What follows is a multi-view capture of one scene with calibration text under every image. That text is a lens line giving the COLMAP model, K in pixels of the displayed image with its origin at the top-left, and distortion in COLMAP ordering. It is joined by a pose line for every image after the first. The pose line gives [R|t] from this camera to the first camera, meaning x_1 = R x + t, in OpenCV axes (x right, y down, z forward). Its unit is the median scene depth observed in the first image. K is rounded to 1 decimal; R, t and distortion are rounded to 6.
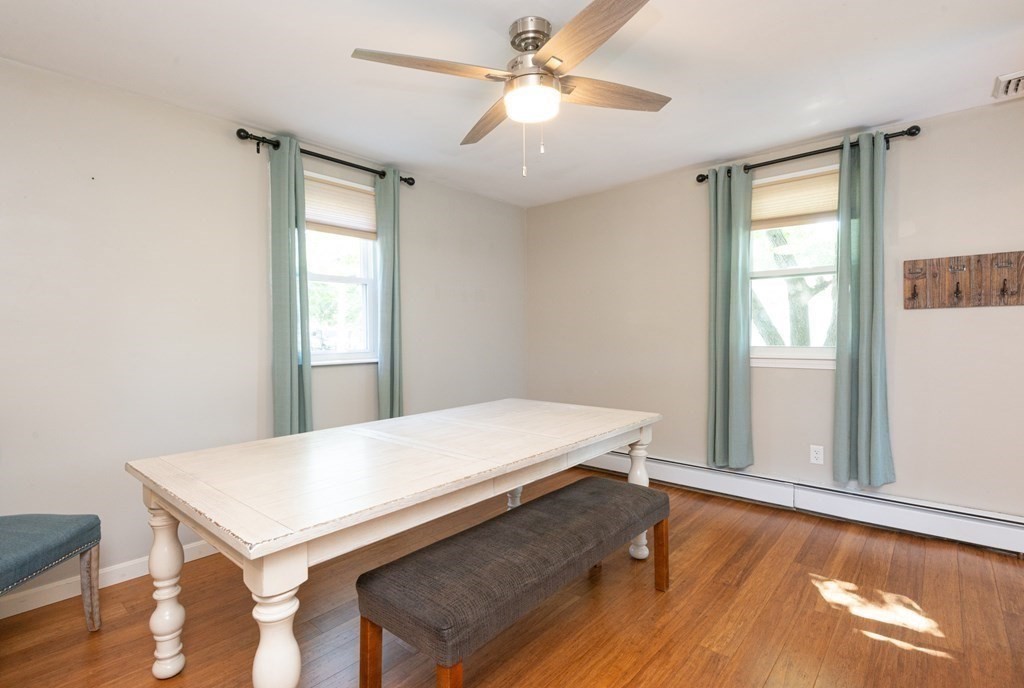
lens RADIAL K [[486.9, 0, 514.9], [0, 486.9, 348.7], [0, 0, 1]] dist [0.014628, -0.002528]
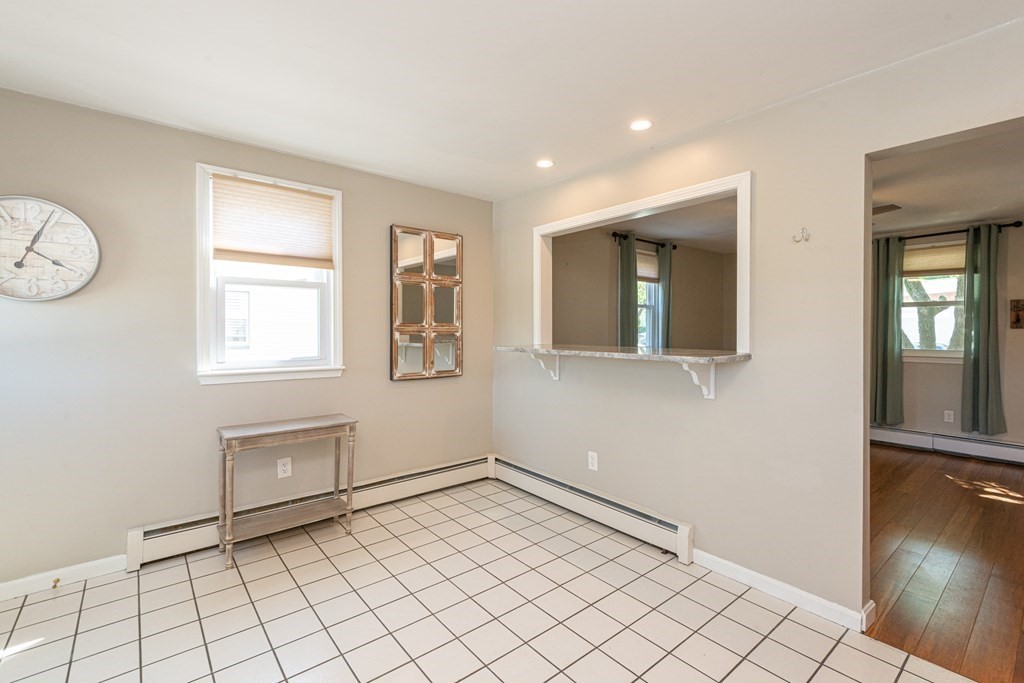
lens RADIAL K [[470.7, 0, 516.5], [0, 470.7, 335.8], [0, 0, 1]] dist [0.018248, -0.003816]
pose [[0.989804, 0.015032, -0.141640, -0.595398], [-0.016490, 0.999822, -0.009123, -0.014090], [0.141478, 0.011365, 0.989876, -0.787561]]
